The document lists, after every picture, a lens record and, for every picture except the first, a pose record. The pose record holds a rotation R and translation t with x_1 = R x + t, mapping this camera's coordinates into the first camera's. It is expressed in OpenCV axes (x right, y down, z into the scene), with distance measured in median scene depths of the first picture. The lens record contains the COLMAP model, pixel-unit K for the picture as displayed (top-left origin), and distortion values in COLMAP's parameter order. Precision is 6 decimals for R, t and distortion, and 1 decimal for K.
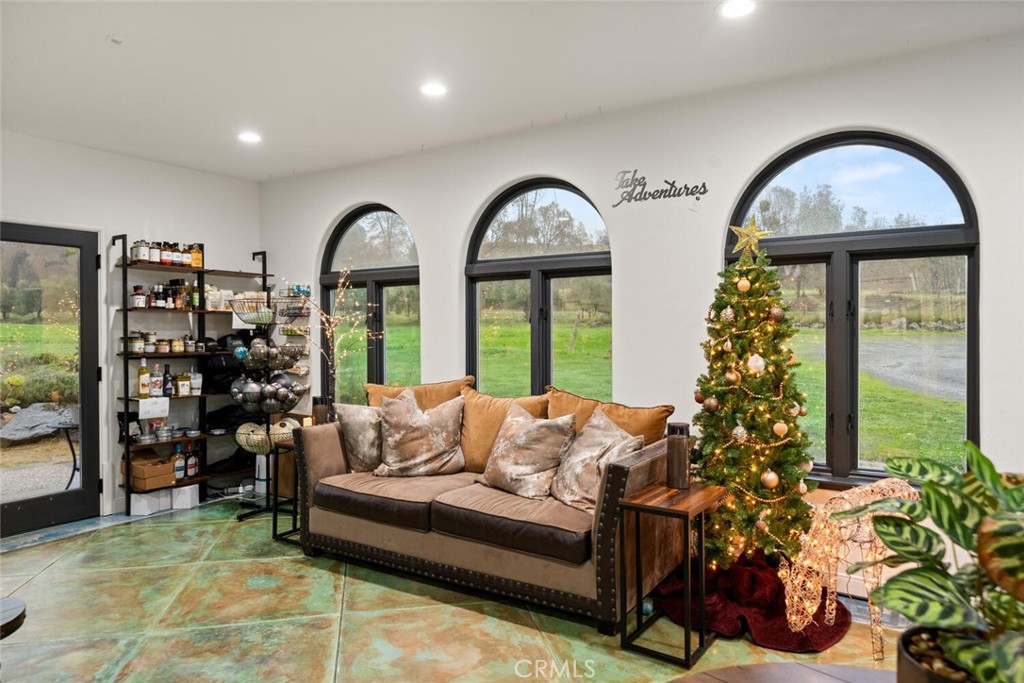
lens RADIAL K [[665.9, 0, 574.2], [0, 665.9, 327.3], [0, 0, 1]] dist [-0.000343, -0.000319]
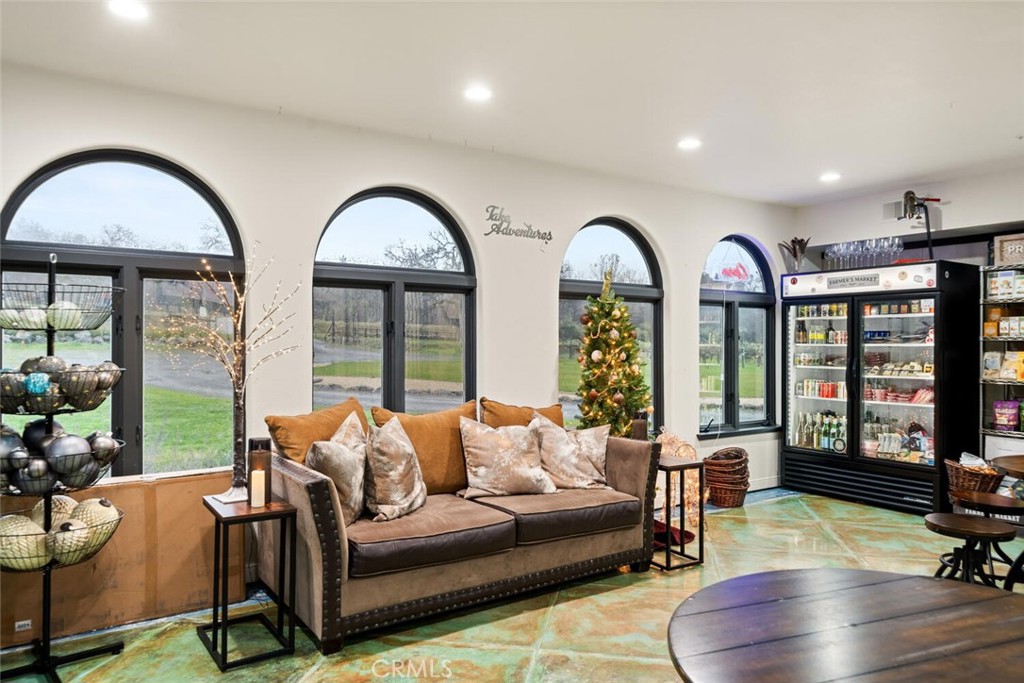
lens RADIAL K [[634.0, 0, 512.0], [0, 634.0, 341.5], [0, 0, 1]] dist [0.001100, 0.000321]
pose [[0.440154, 0.011858, 0.897844, -0.970117], [-0.005483, 0.999930, -0.010518, 0.010524], [-0.897905, -0.000294, 0.440188, 0.538083]]
